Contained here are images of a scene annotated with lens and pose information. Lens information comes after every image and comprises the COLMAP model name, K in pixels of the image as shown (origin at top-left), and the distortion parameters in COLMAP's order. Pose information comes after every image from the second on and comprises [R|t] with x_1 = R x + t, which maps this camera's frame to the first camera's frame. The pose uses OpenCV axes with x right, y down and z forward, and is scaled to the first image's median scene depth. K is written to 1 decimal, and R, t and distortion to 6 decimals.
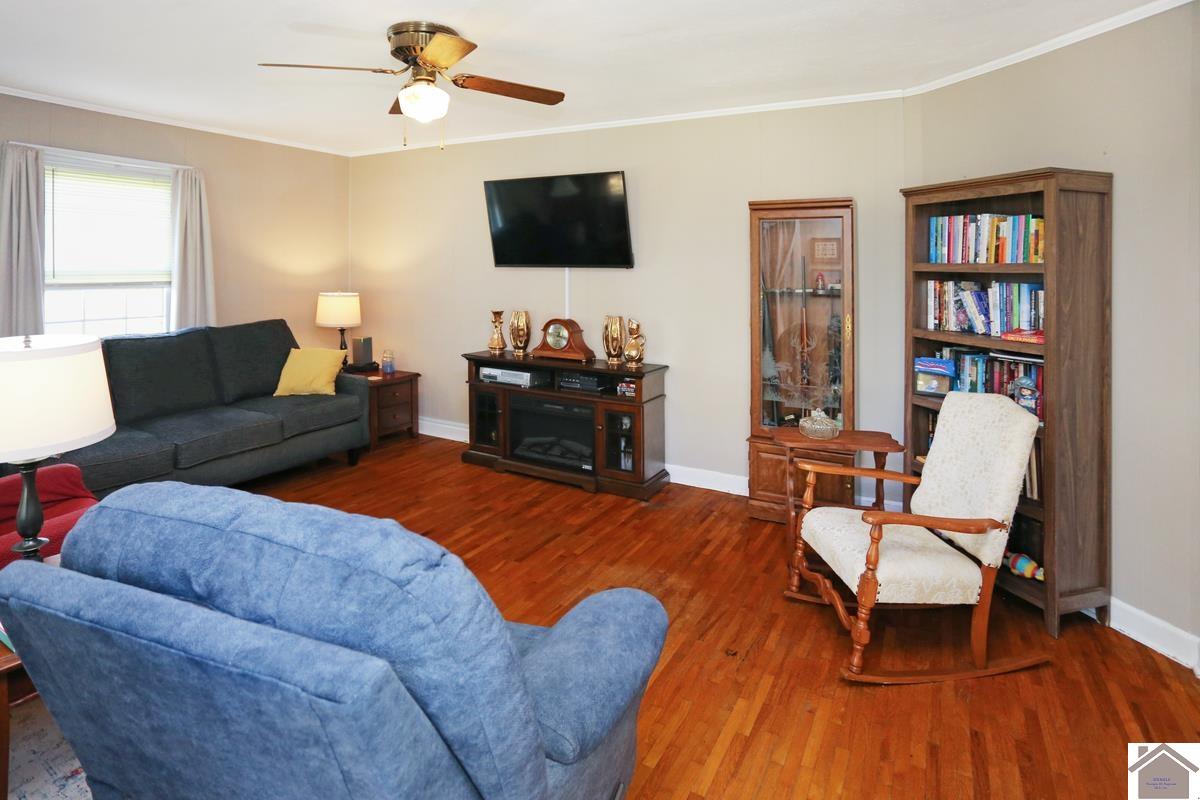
lens RADIAL K [[635.0, 0, 597.5], [0, 635.0, 354.6], [0, 0, 1]] dist [-0.073379, 0.049191]
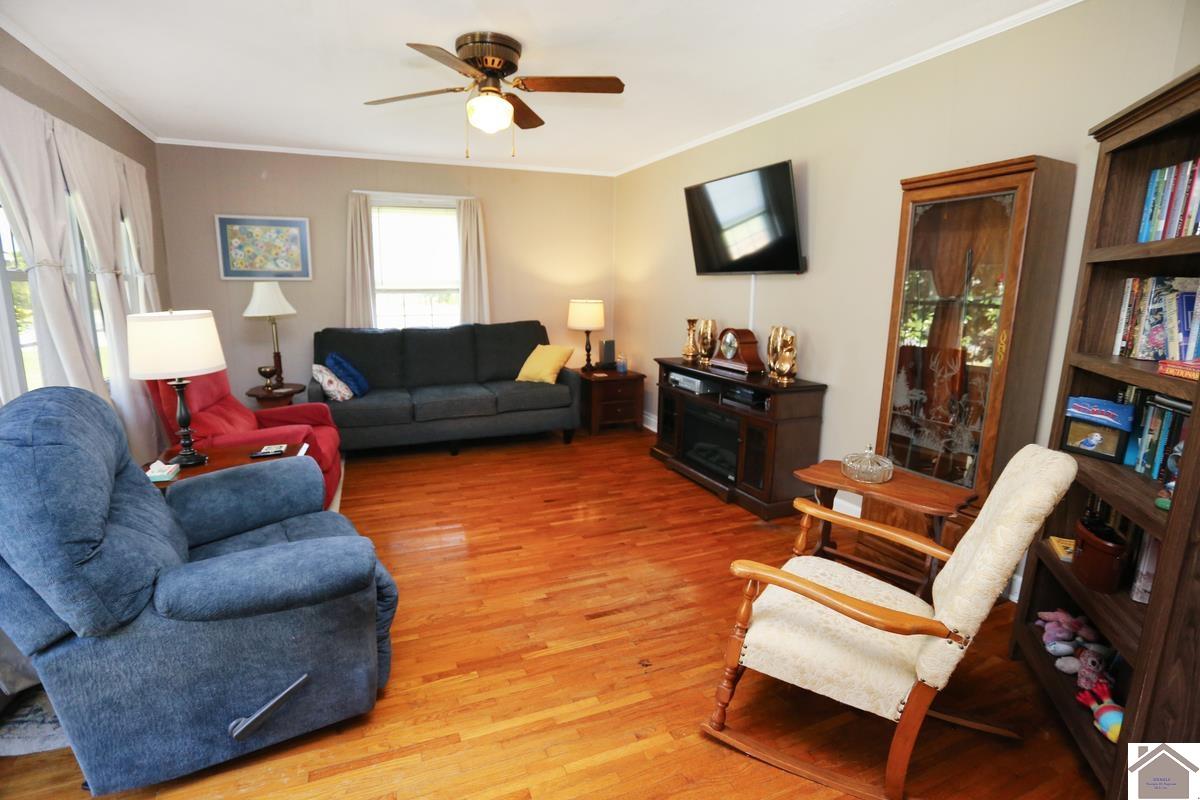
lens RADIAL K [[583.0, 0, 597.4], [0, 583.0, 458.3], [0, 0, 1]] dist [0.000026, 0.000058]
pose [[0.791185, 0.166903, -0.588362, 0.354465], [-0.075163, 0.981284, 0.177292, -0.002260], [0.606941, -0.096048, 0.788922, 0.136128]]
